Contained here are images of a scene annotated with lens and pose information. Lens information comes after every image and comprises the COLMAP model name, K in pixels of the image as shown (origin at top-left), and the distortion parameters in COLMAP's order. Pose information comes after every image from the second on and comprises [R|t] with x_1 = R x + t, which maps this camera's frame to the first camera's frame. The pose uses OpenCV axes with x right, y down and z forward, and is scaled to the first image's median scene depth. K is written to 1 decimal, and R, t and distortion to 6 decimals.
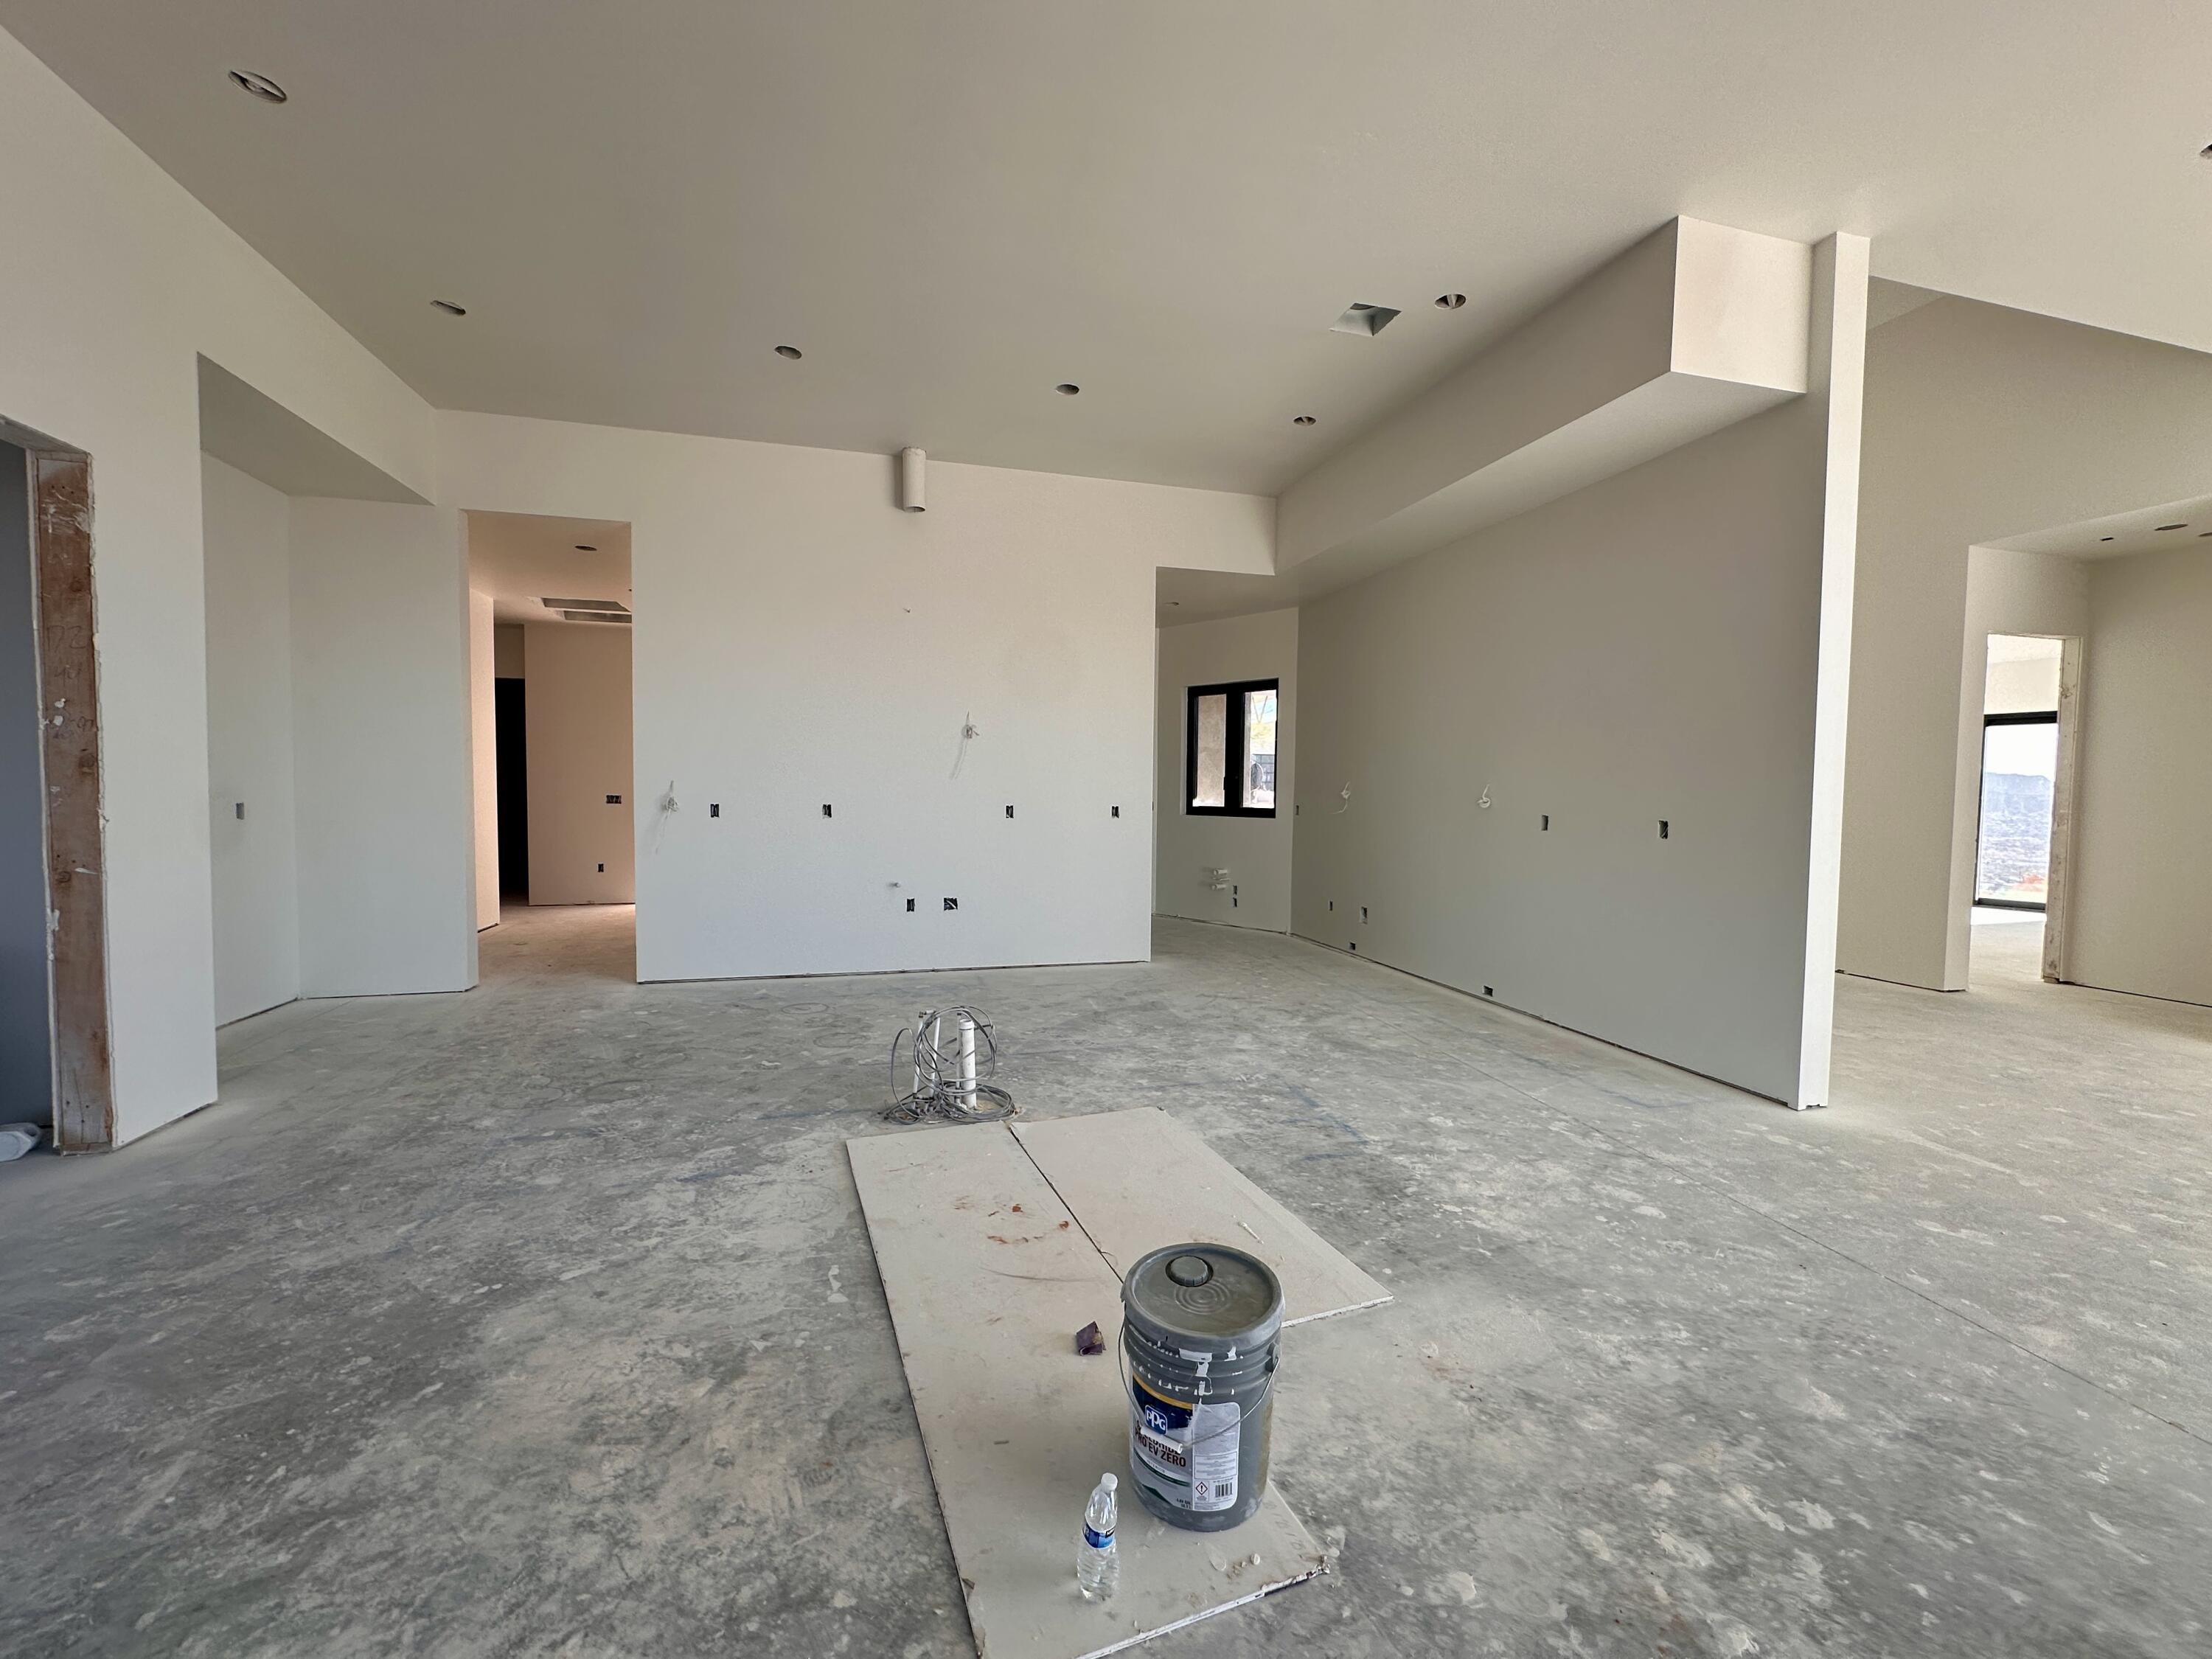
lens RADIAL K [[881.8, 0, 1108.0], [0, 881.8, 826.7], [0, 0, 1]] dist [-0.002325, 0.000587]
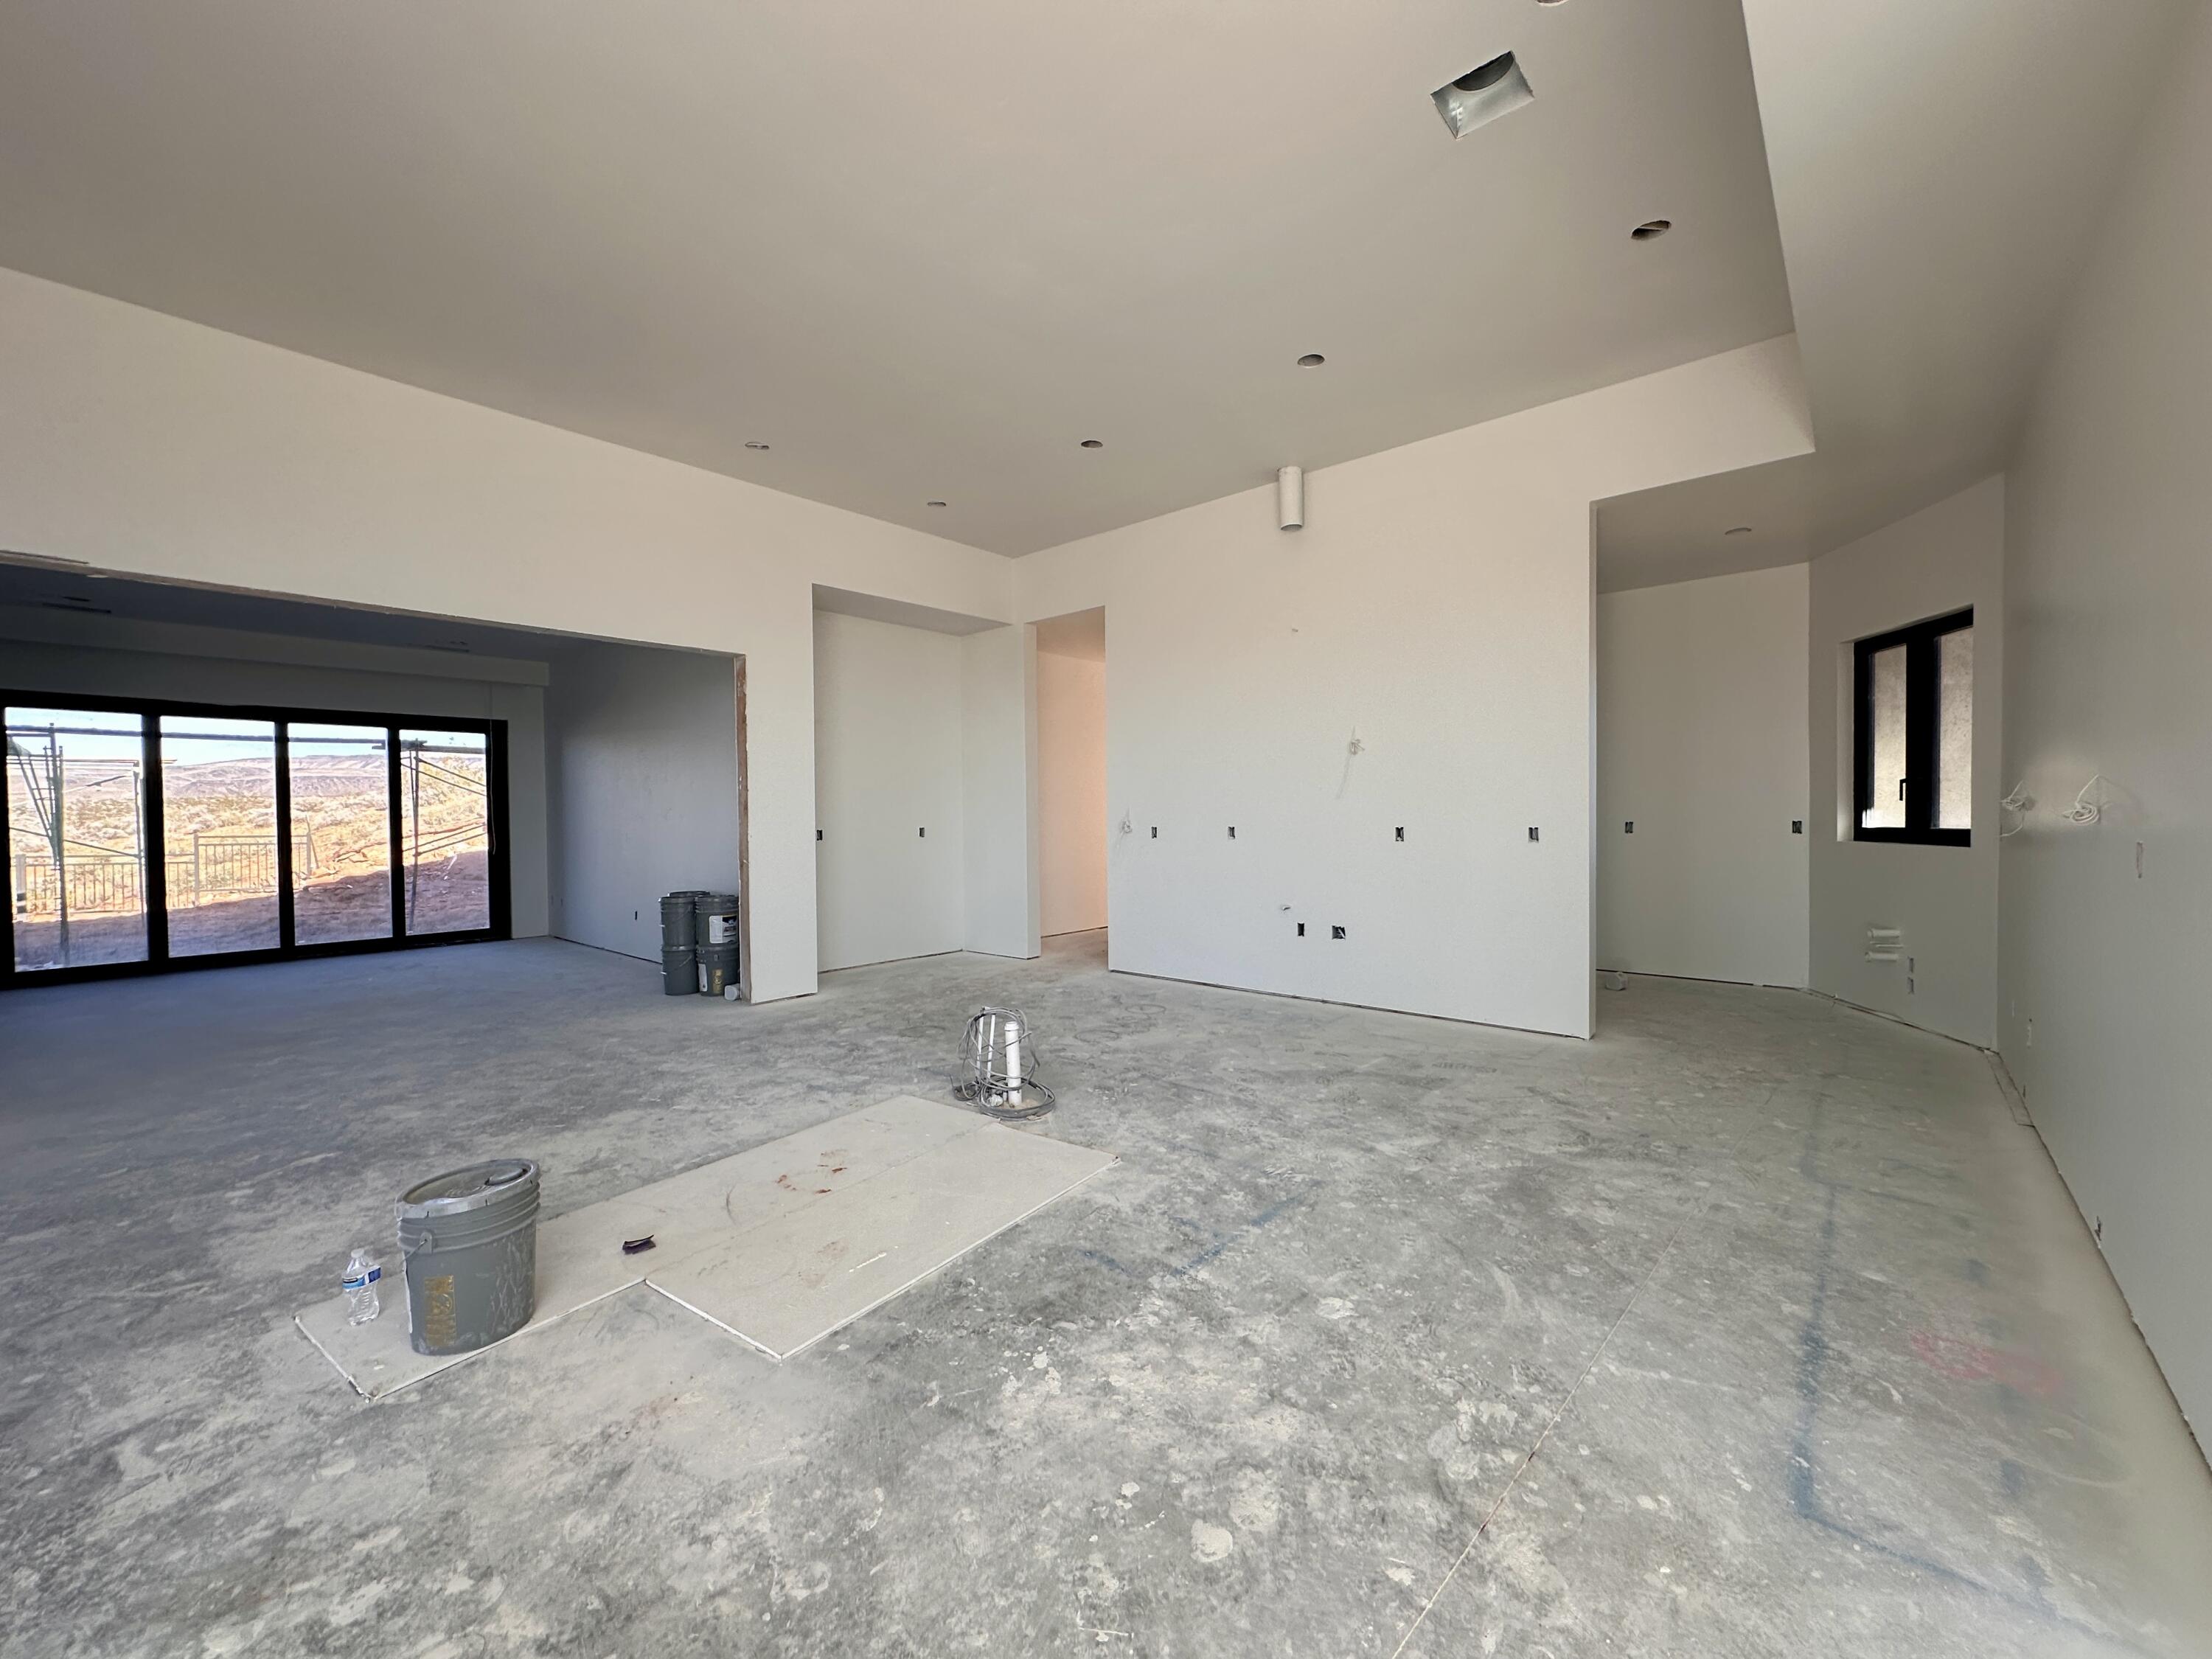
lens RADIAL K [[881.8, 0, 1105.0], [0, 881.8, 824.4], [0, 0, 1]] dist [-0.002325, 0.000587]
pose [[0.554154, -0.007583, -0.832380, 0.821922], [-0.017671, 0.999626, -0.020871, -0.005686], [0.832227, 0.026275, 0.553813, 0.486239]]
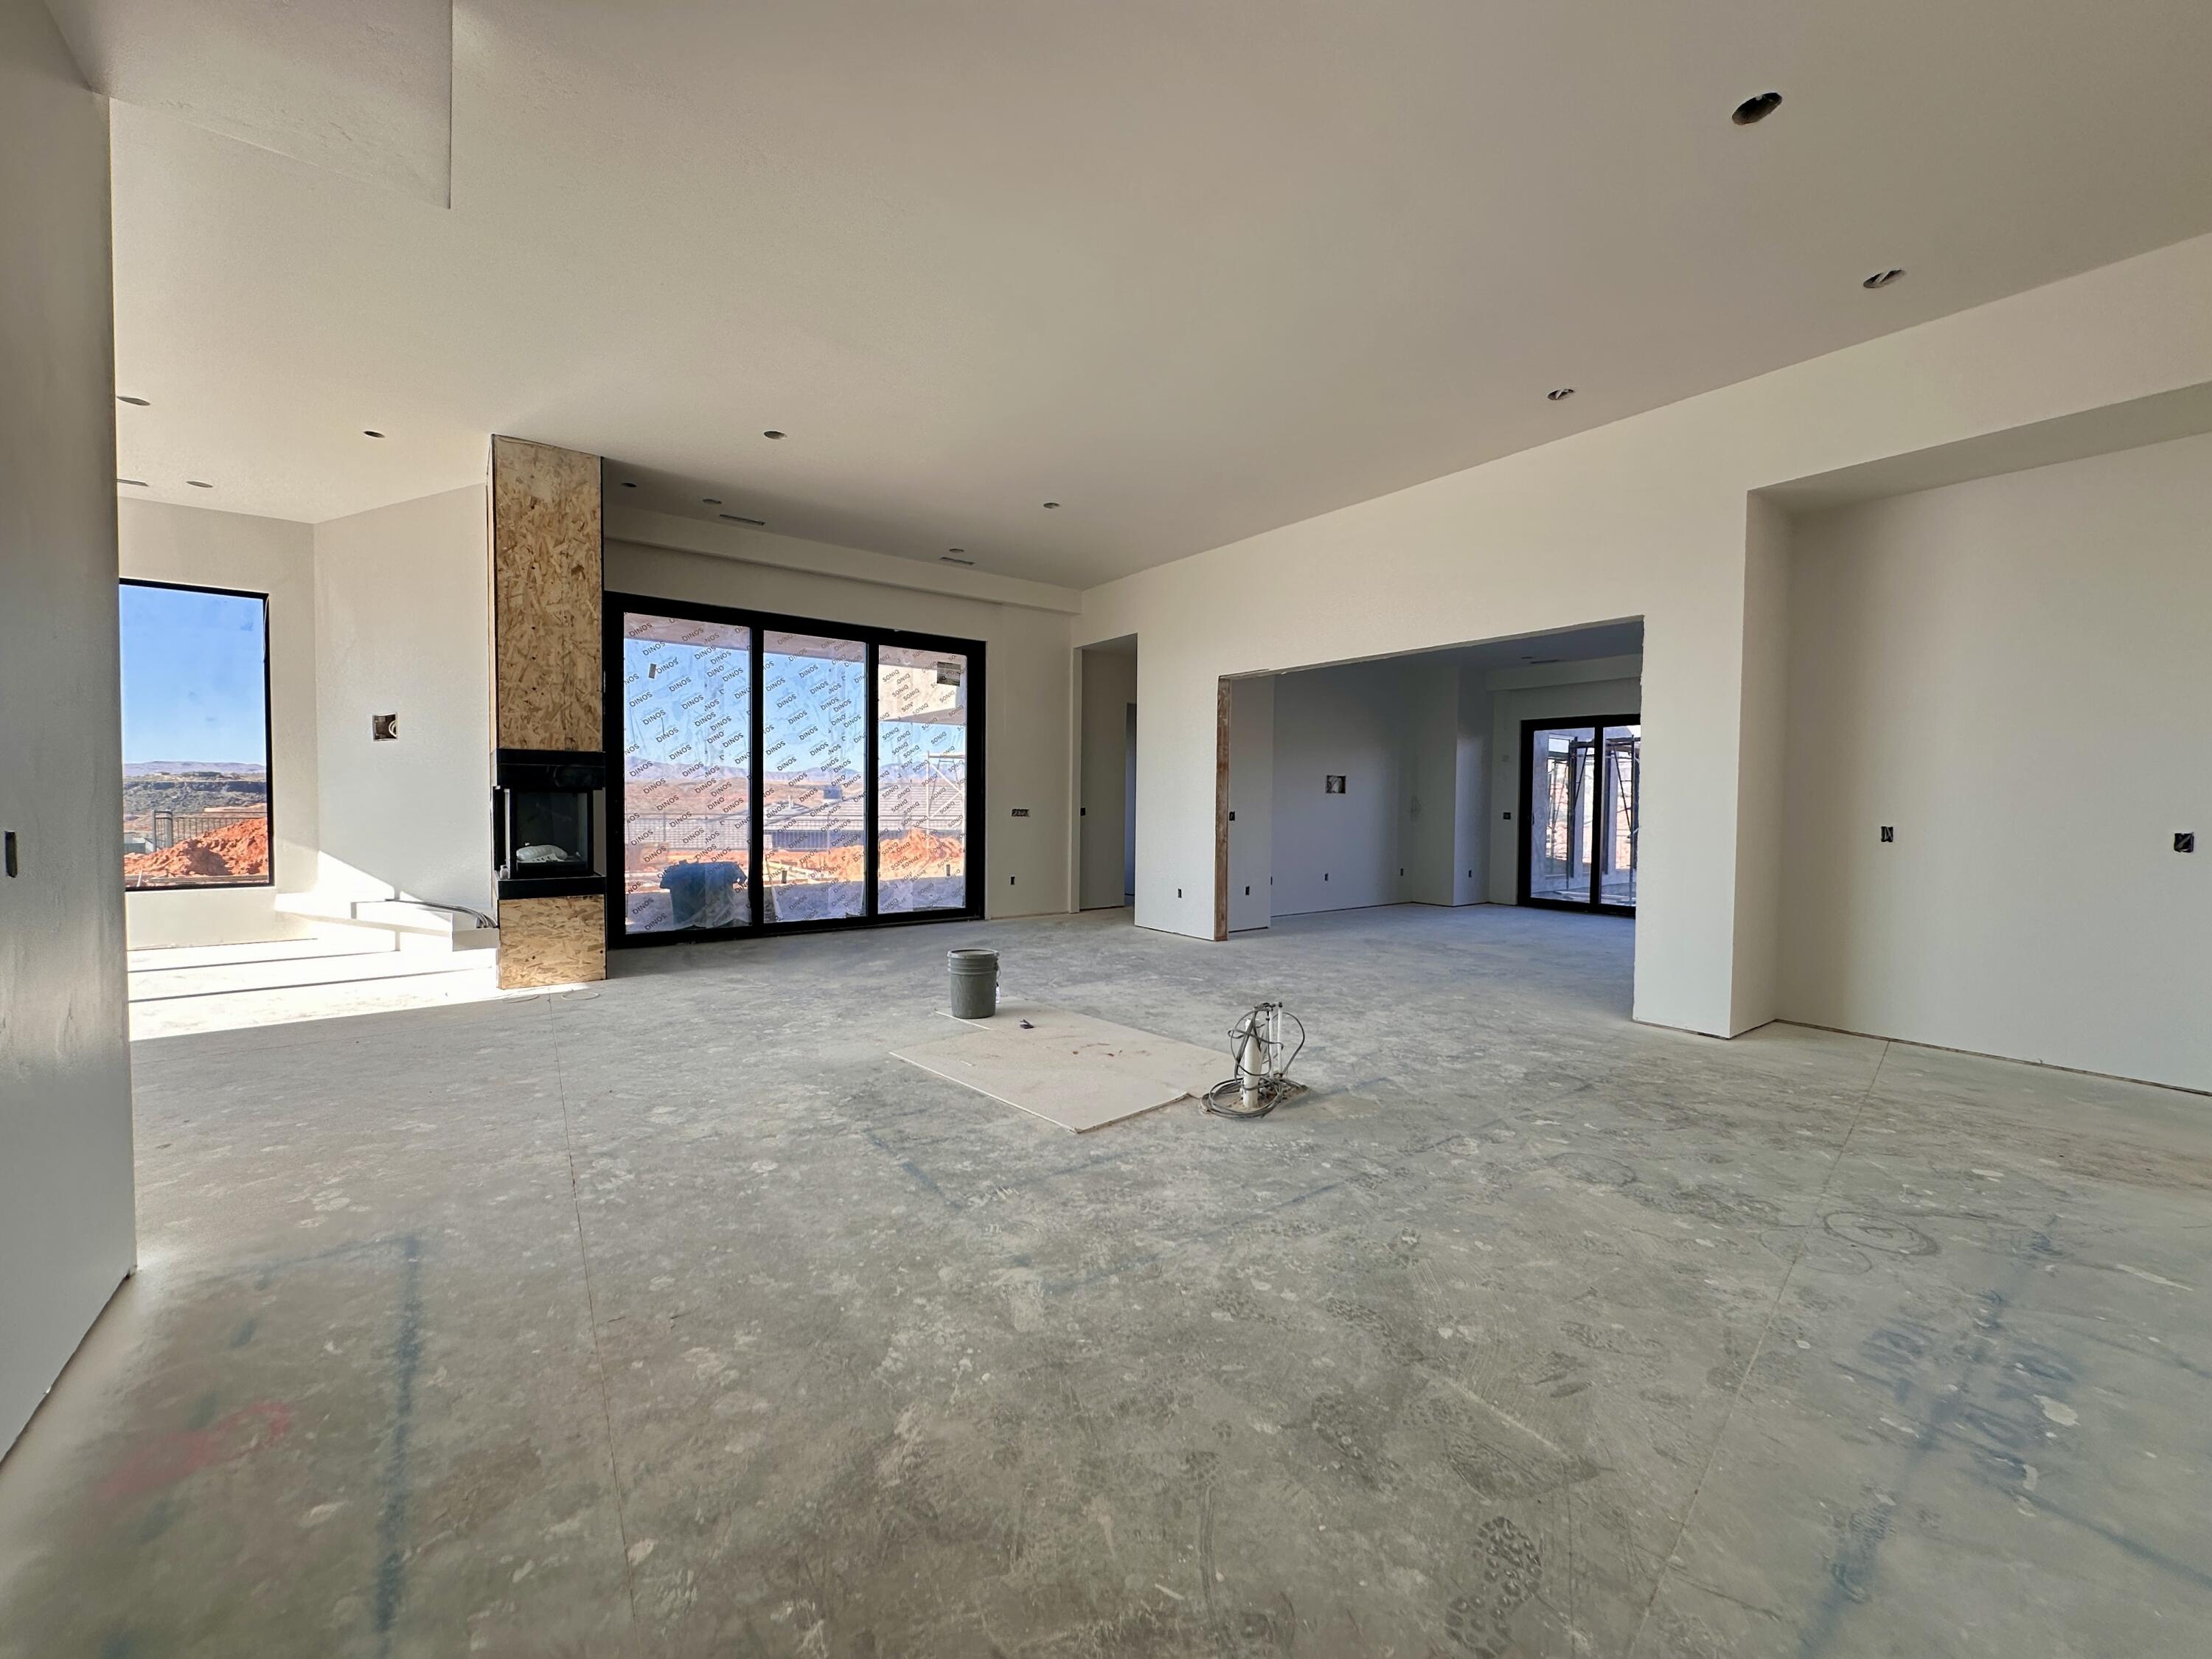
lens RADIAL K [[881.8, 0, 1112.1], [0, 881.8, 829.0], [0, 0, 1]] dist [-0.002325, 0.000587]
pose [[-0.928330, -0.010229, -0.371618, 0.382637], [-0.036601, 0.997280, 0.063983, -0.063872], [0.369952, 0.072999, -0.926178, 1.892557]]
